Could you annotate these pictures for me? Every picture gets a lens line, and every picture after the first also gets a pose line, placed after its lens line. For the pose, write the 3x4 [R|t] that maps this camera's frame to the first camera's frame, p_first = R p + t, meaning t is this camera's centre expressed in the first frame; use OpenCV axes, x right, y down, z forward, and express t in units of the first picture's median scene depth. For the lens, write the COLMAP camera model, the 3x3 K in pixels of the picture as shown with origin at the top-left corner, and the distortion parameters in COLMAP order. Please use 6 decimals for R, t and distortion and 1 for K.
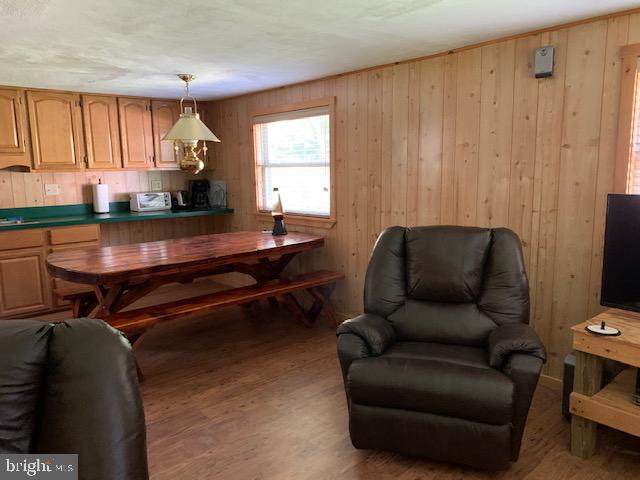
lens RADIAL K [[451.7, 0, 320.0], [0, 451.7, 240.0], [0, 0, 1]] dist [-0.000834, -0.003261]
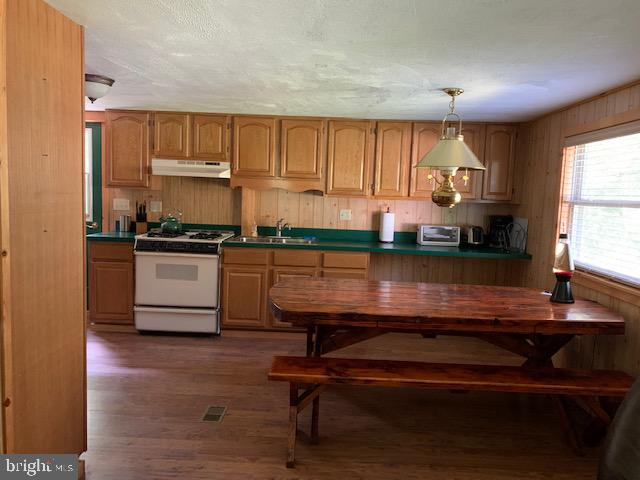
lens RADIAL K [[470.0, 0, 320.0], [0, 470.0, 240.0], [0, 0, 1]] dist [0.005629, 0.001564]
pose [[0.735477, 0.107478, -0.668971, 0.097886], [-0.154060, 0.988004, -0.010642, -0.035297], [0.659802, 0.110889, 0.743212, 0.177617]]
